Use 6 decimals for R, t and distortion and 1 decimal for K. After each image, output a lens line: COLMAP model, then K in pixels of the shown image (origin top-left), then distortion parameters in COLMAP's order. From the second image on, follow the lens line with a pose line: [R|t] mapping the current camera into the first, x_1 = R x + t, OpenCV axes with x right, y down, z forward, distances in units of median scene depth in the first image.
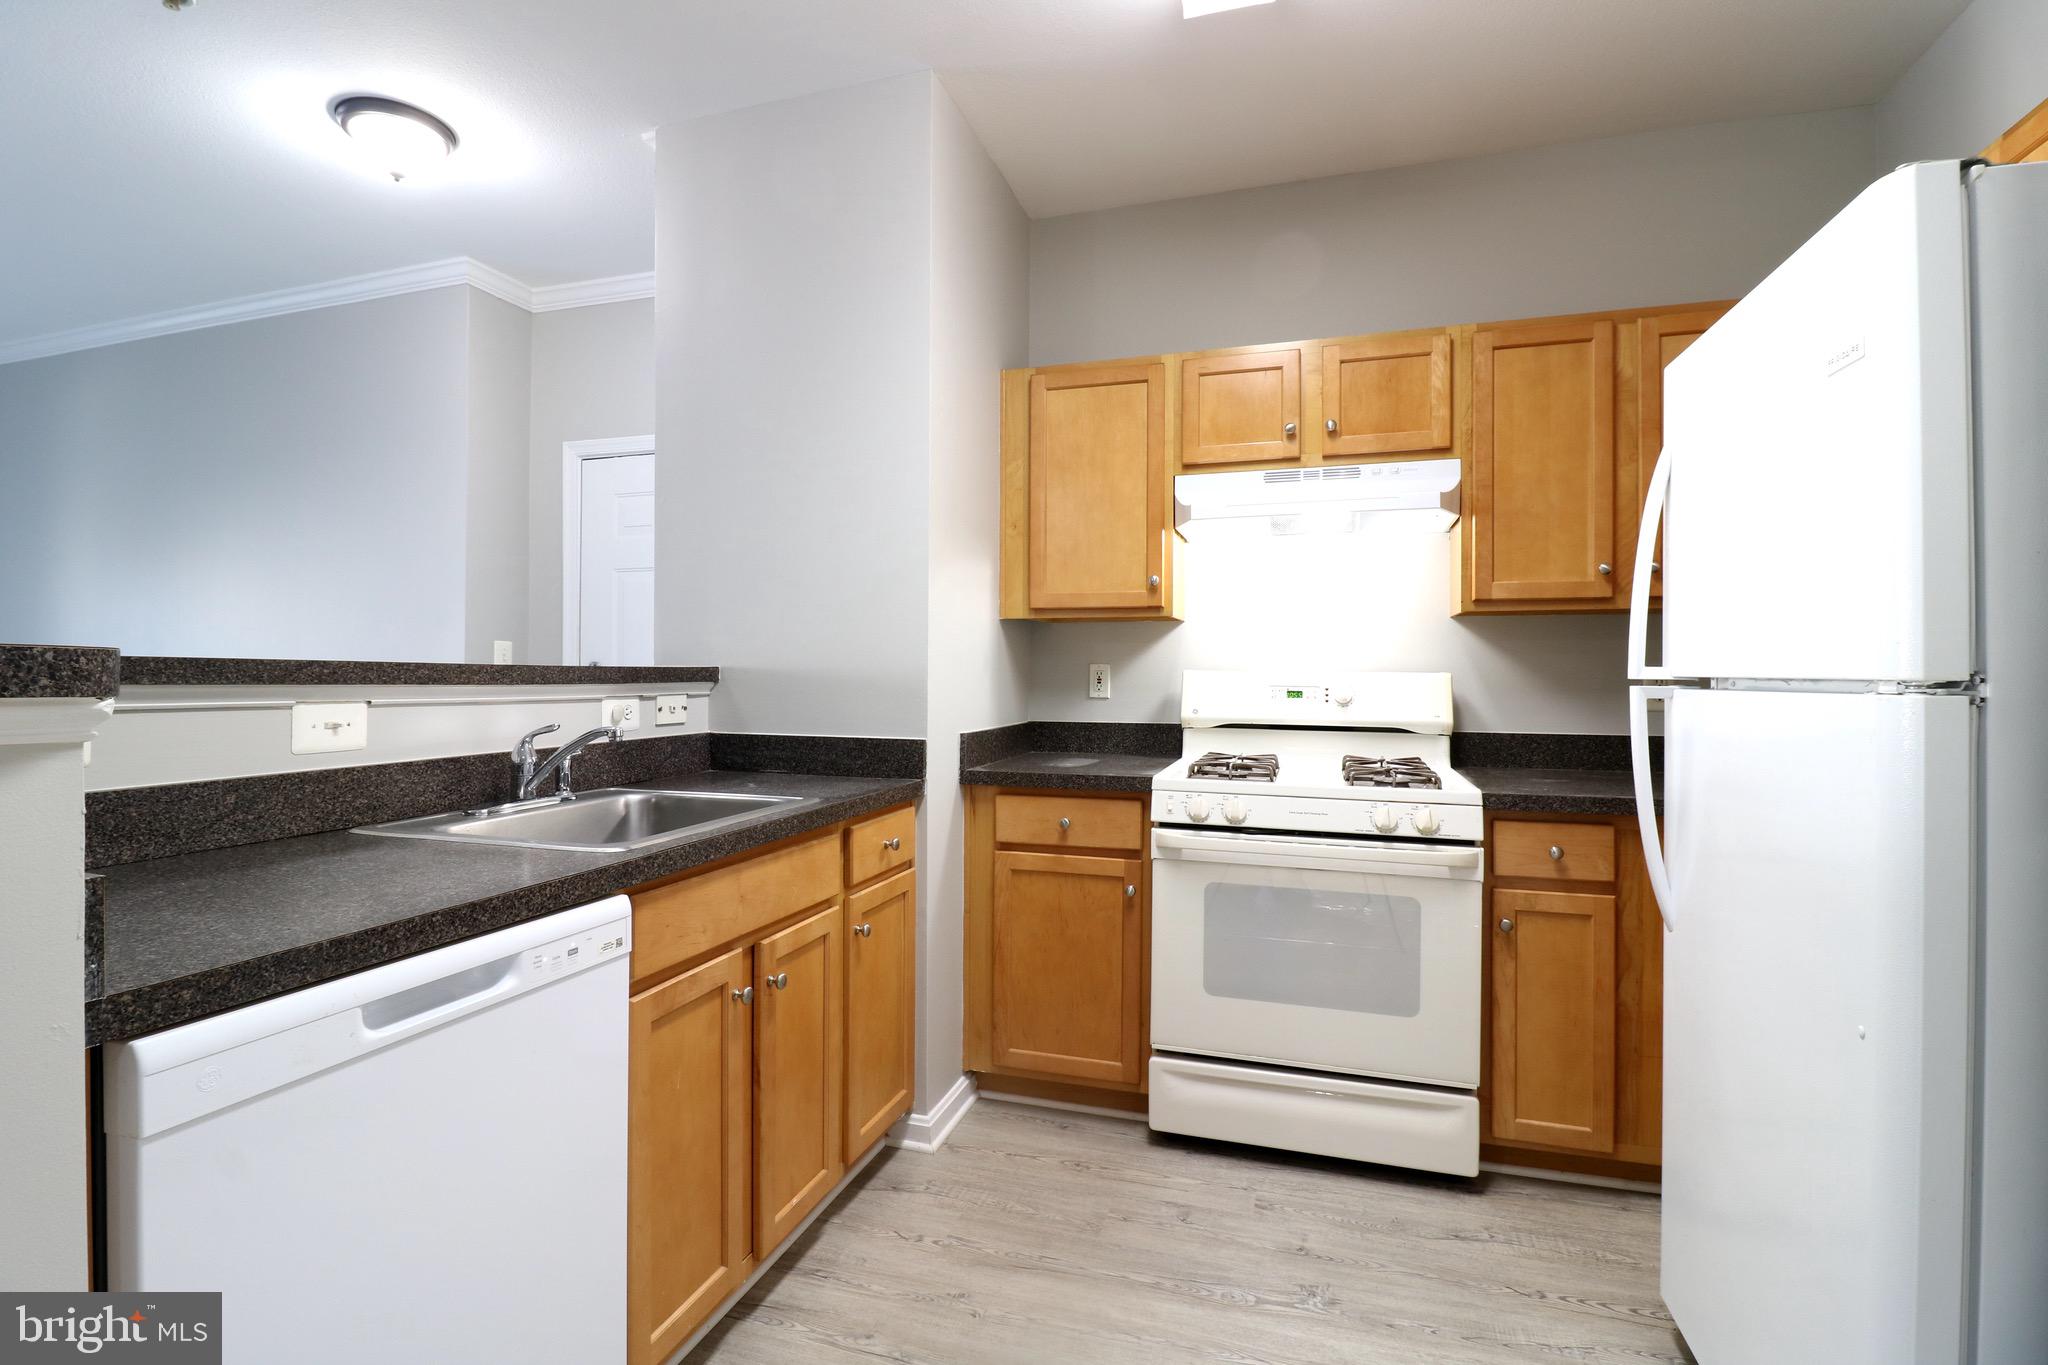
lens RADIAL K [[950.5, 0, 1025.5], [0, 950.5, 667.4], [0, 0, 1]] dist [0.002431, -0.015494]
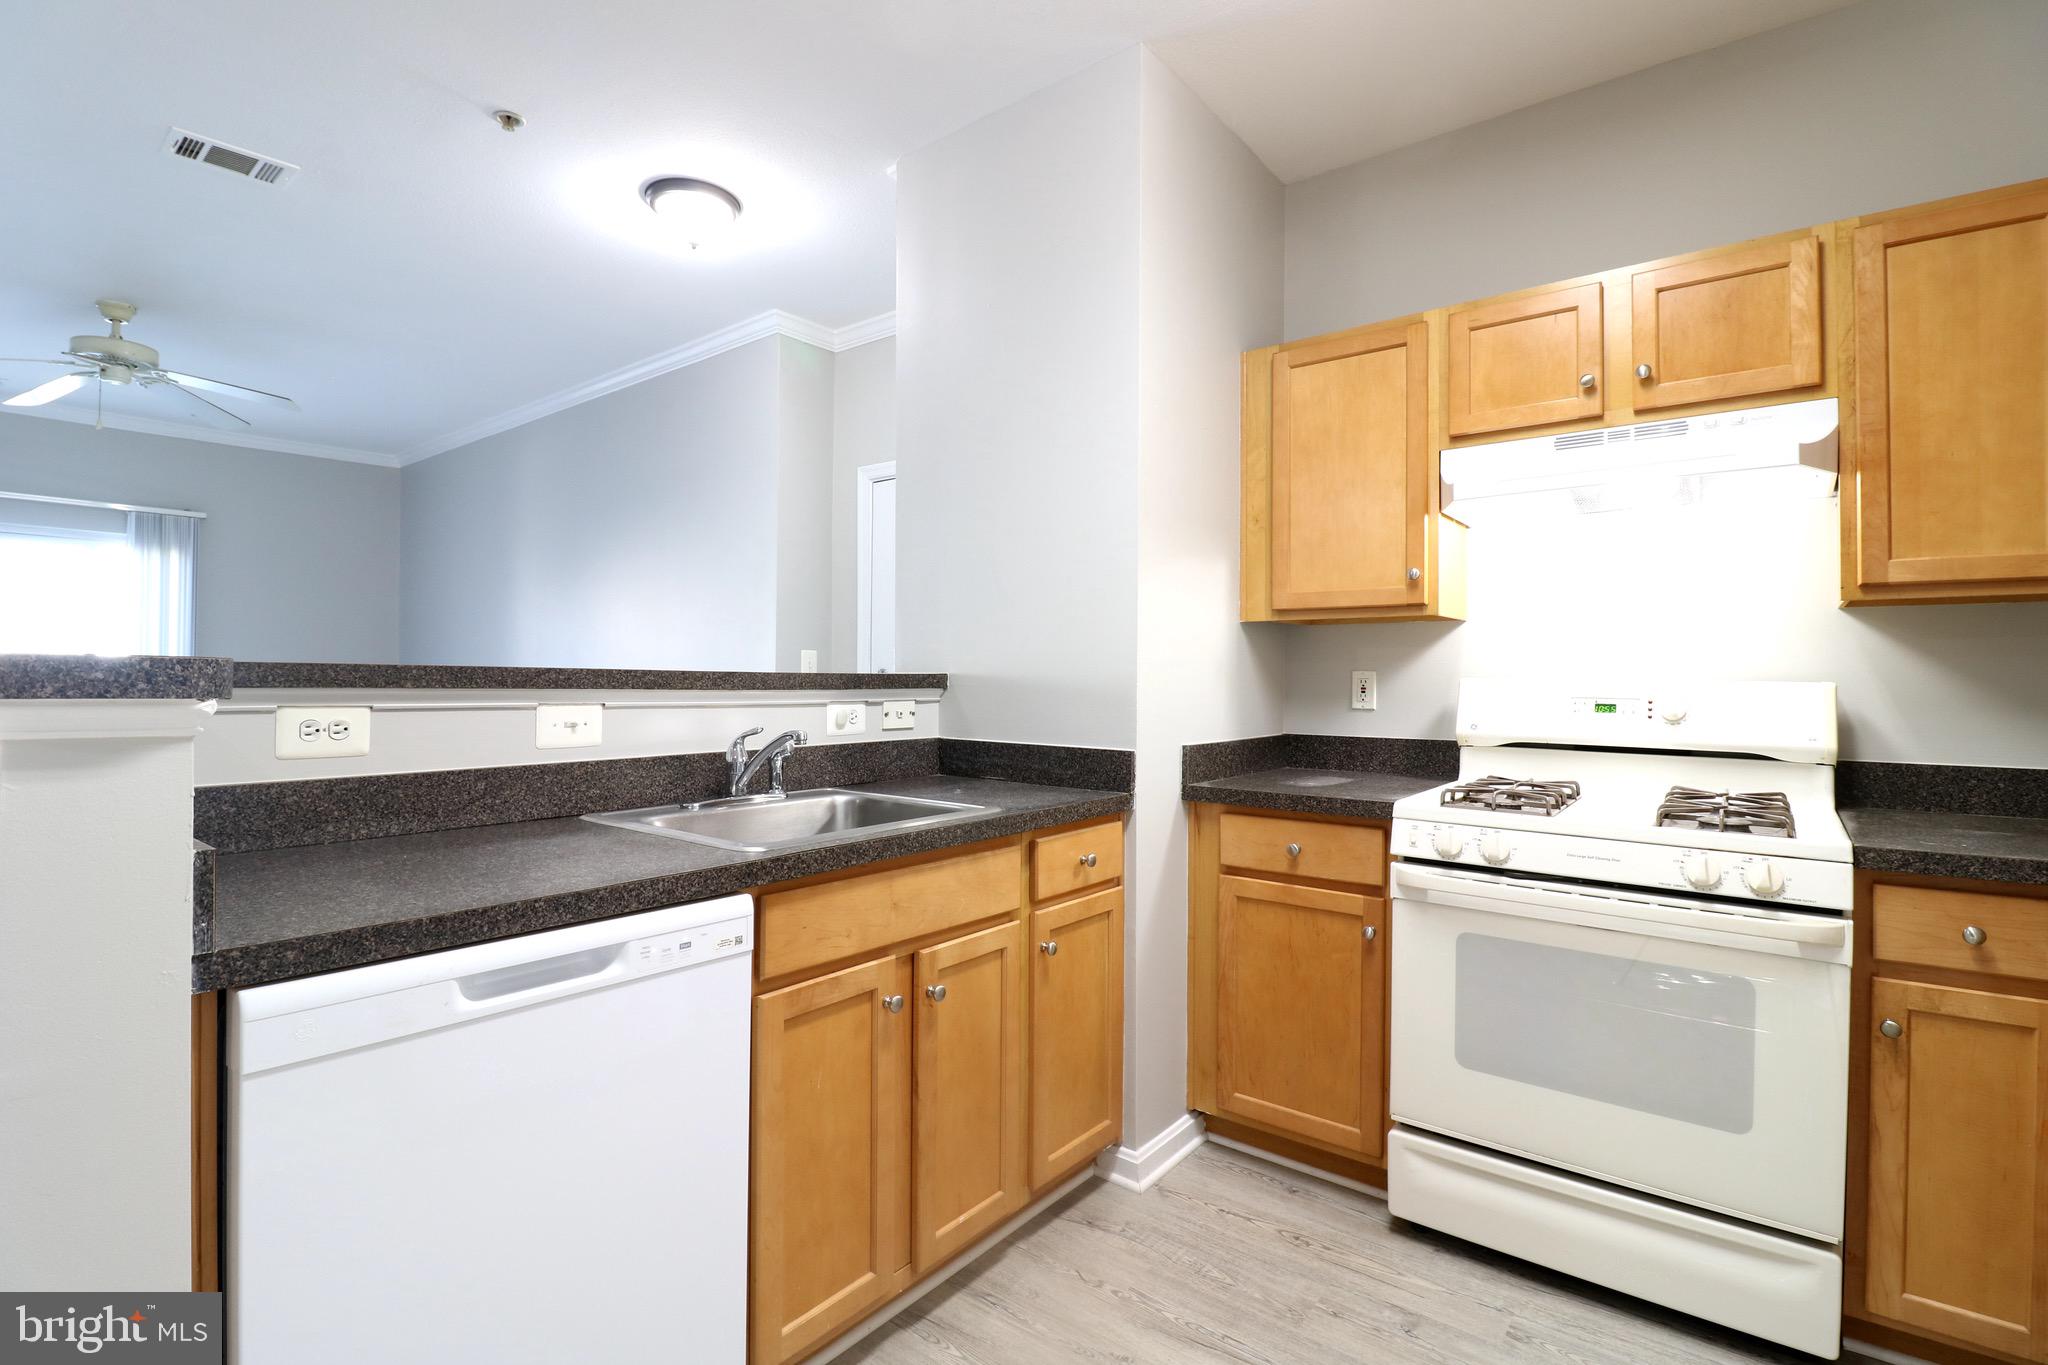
lens RADIAL K [[950.5, 0, 1025.5], [0, 950.5, 667.4], [0, 0, 1]] dist [0.002431, -0.015494]
pose [[0.934074, -0.001561, -0.357077, 0.131235], [-0.001027, 0.999975, -0.007060, -0.000246], [0.357078, 0.006961, 0.934048, 0.080425]]
